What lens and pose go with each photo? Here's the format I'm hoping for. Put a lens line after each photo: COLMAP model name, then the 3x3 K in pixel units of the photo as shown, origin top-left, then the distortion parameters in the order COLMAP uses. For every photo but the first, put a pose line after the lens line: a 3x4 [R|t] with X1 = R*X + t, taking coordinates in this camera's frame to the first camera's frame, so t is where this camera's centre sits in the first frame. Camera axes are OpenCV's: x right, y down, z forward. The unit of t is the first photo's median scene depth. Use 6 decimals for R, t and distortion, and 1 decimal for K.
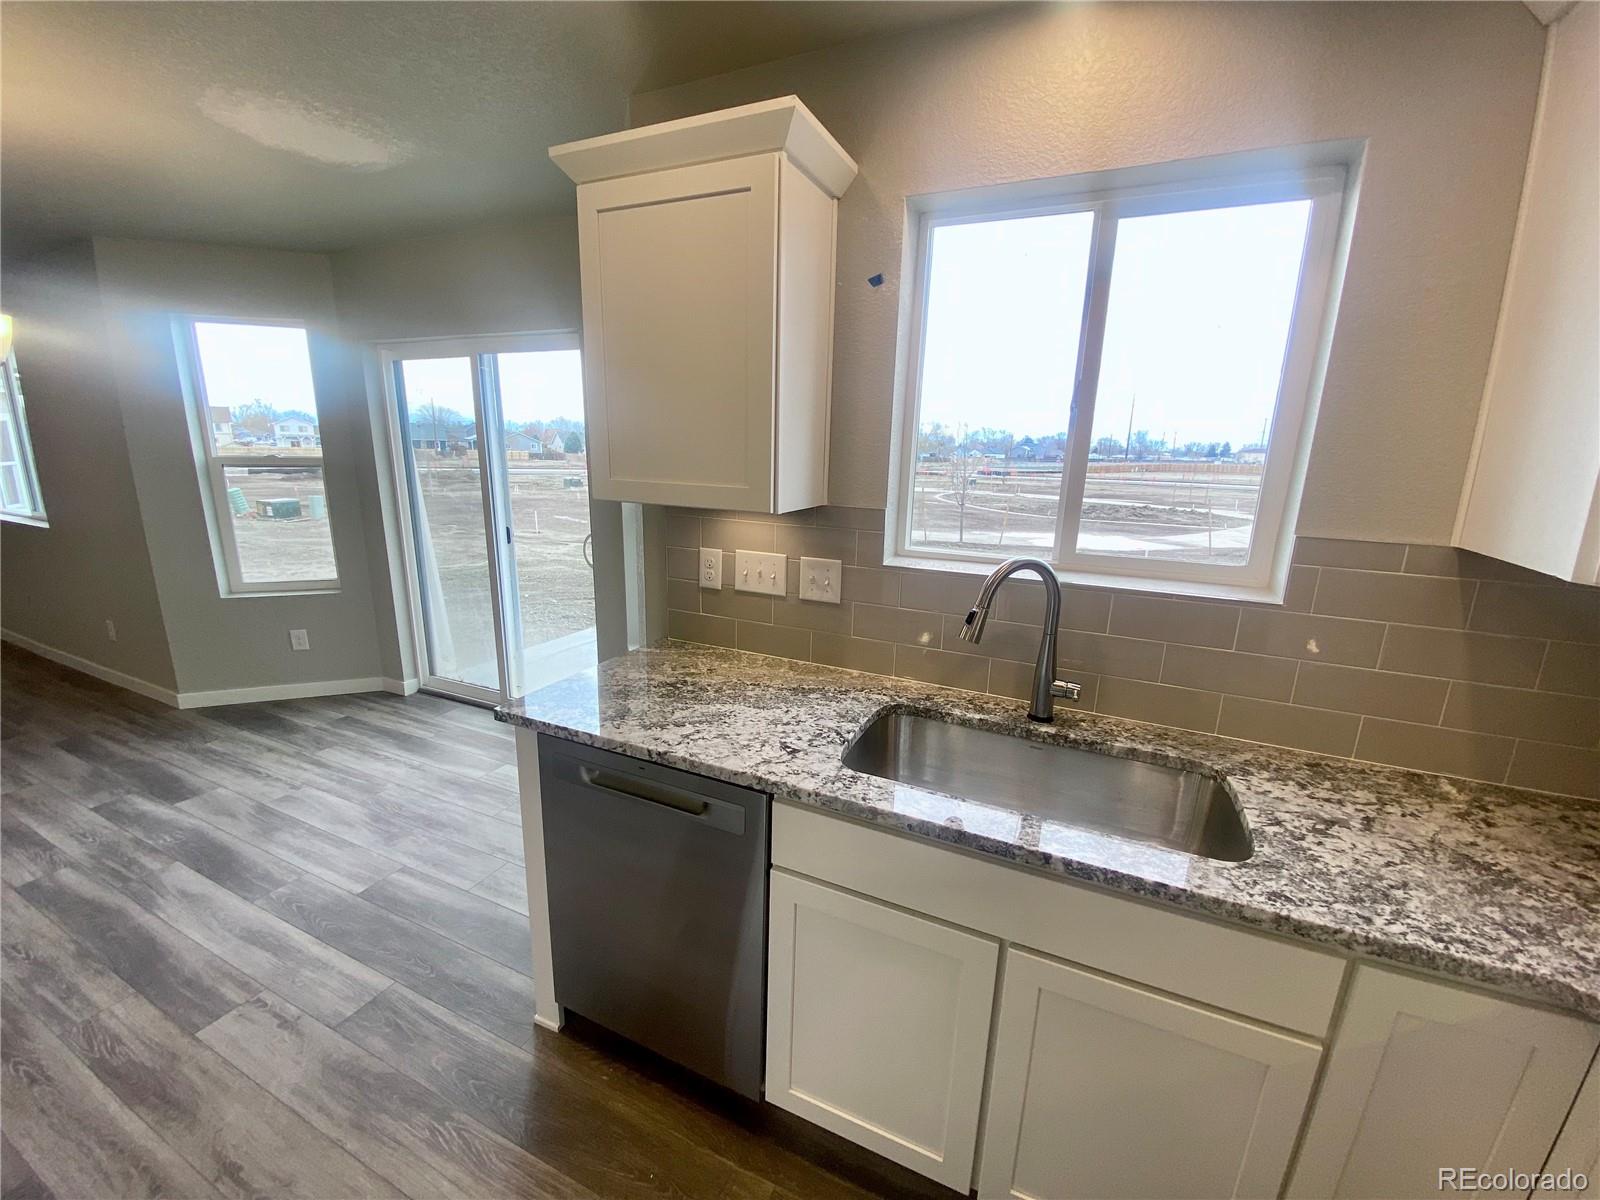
lens RADIAL K [[648.2, 0, 788.4], [0, 648.2, 601.9], [0, 0, 1]] dist [-0.004237, -0.010737]
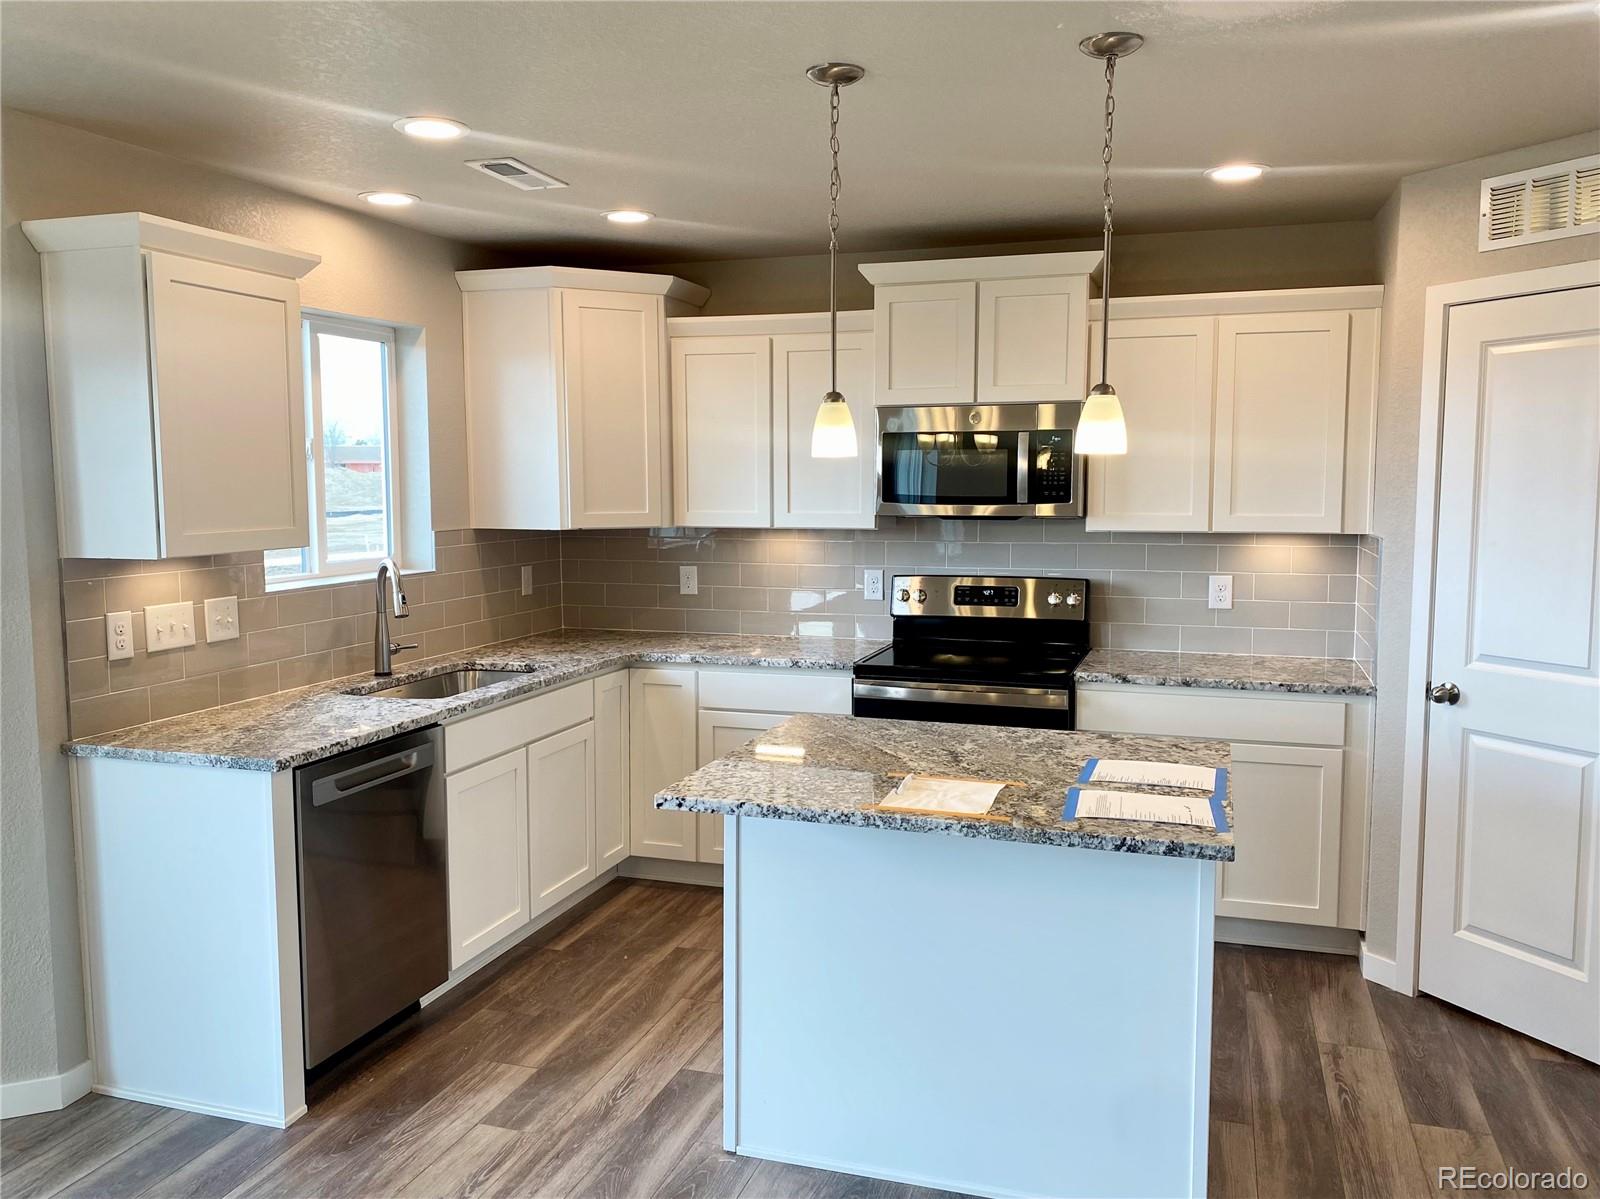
lens RADIAL K [[1230.9, 0, 800.5], [0, 1230.9, 599.0], [0, 0, 1]] dist [0.031199, -0.040473]
pose [[-0.122233, -0.124295, 0.984688, -2.636405], [0.231653, 0.961152, 0.150080, -0.194180], [-0.965089, 0.246450, -0.088691, 0.353131]]
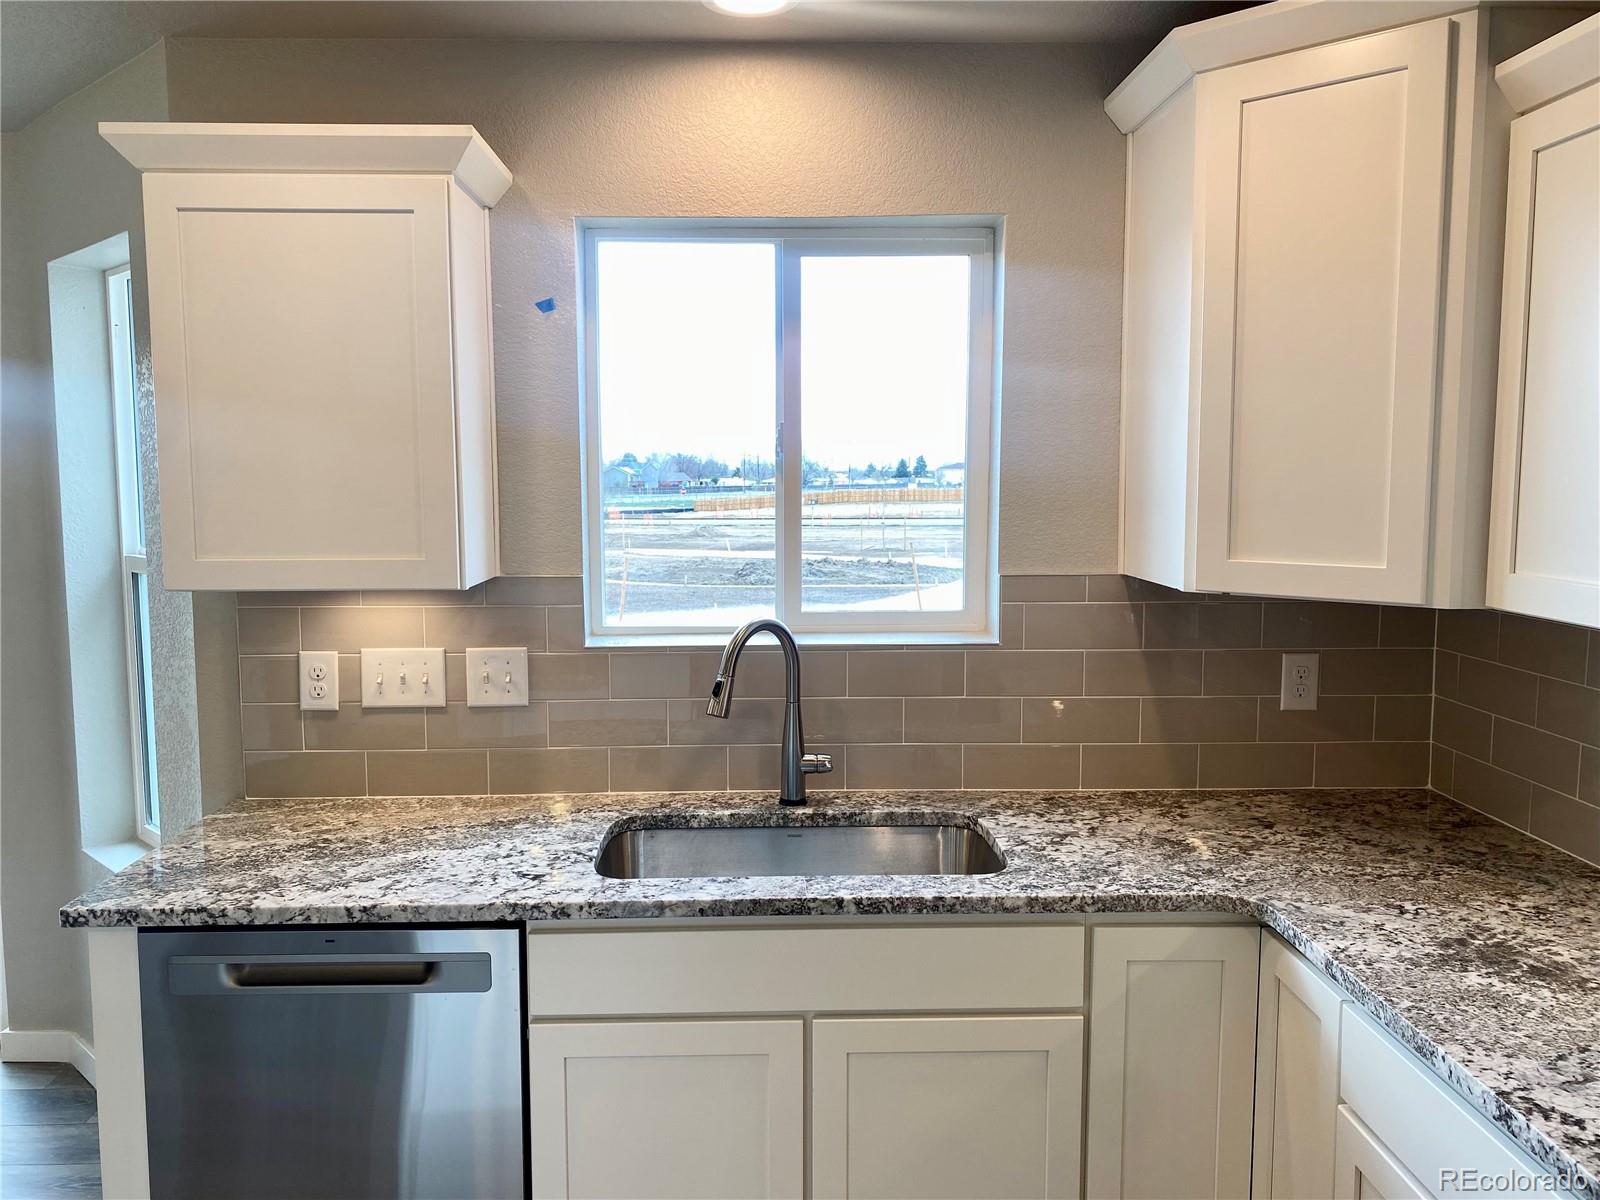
lens RADIAL K [[1230.9, 0, 798.6], [0, 1230.9, 596.8], [0, 0, 1]] dist [0.031199, -0.040473]
pose [[0.884404, -0.070965, 0.461296, -0.379442], [0.131635, 0.986174, -0.100661, 0.081446], [-0.447775, 0.149747, 0.881517, -0.548237]]
